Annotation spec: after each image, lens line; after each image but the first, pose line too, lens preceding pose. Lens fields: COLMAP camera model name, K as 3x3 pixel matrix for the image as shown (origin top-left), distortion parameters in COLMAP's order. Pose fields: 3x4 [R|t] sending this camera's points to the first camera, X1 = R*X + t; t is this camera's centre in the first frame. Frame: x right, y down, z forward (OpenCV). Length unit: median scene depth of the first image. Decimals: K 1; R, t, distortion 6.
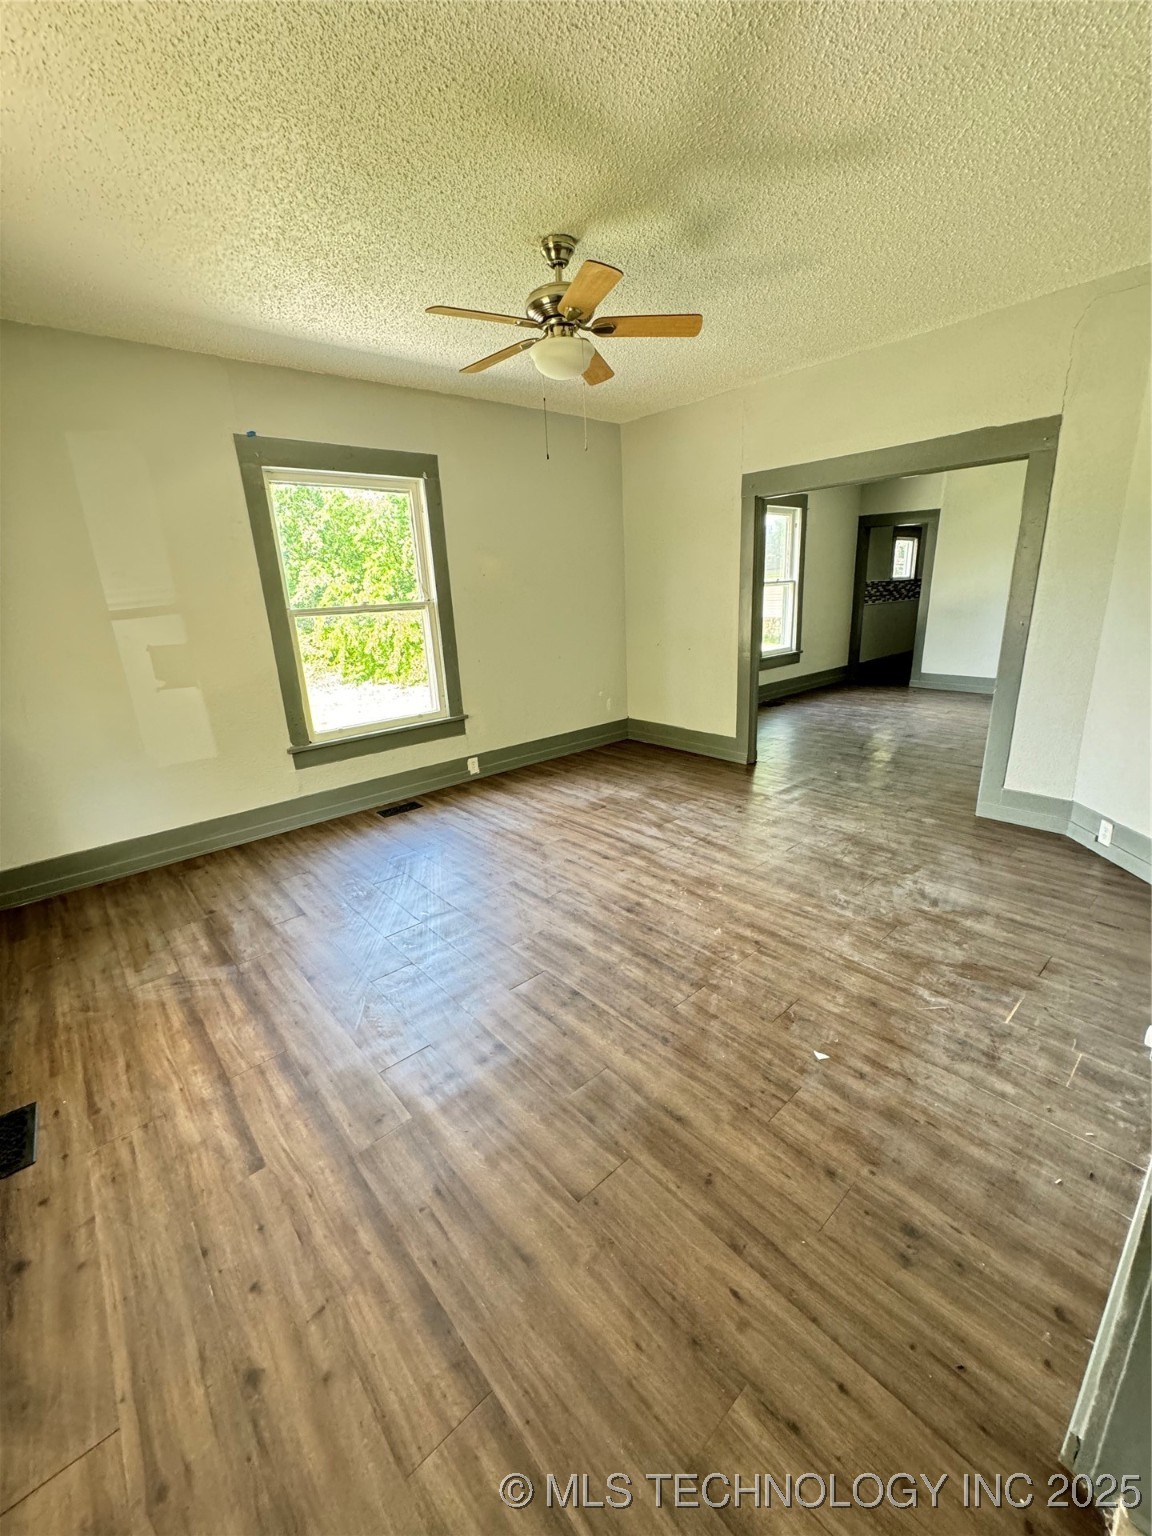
lens RADIAL K [[610.3, 0, 576.0], [0, 610.3, 768.0], [0, 0, 1]] dist [0.000188, 0.000188]
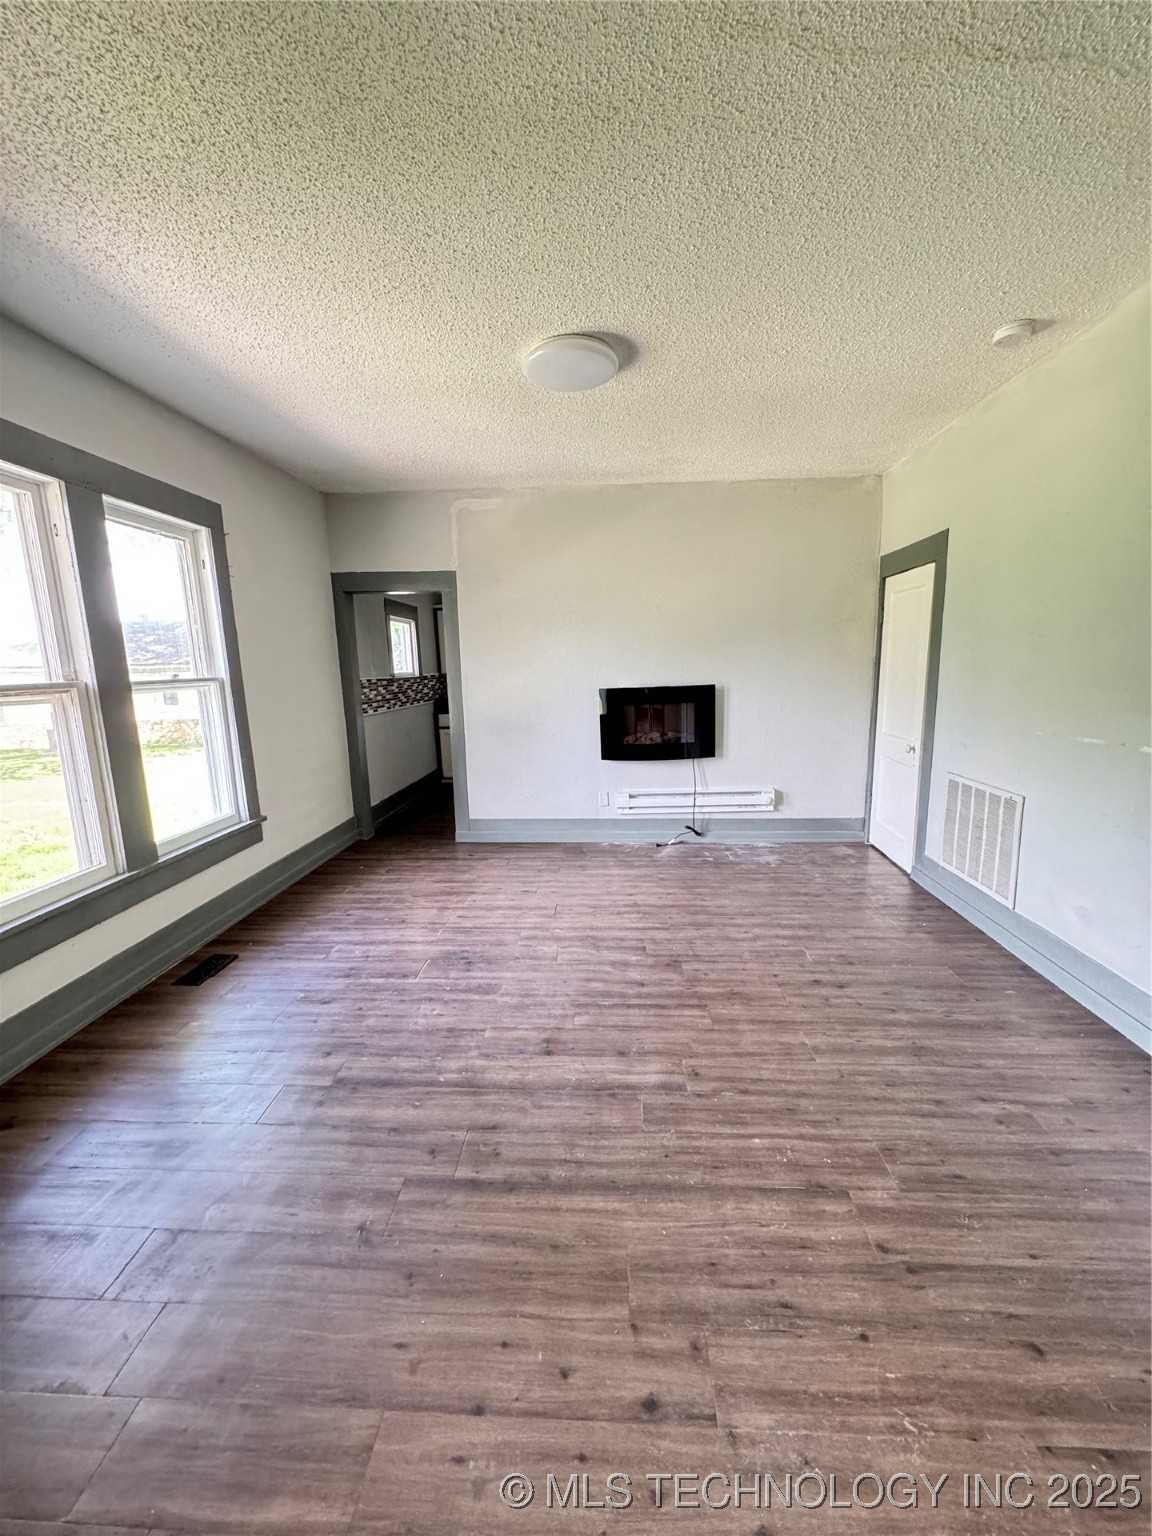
lens RADIAL K [[610.3, 0, 576.0], [0, 610.3, 768.0], [0, 0, 1]] dist [0.000188, 0.000188]
pose [[0.703357, -0.097576, 0.704107, 0.099520], [0.199310, 0.977872, -0.063583, -0.072462], [-0.682322, 0.185057, 0.707241, 0.230574]]
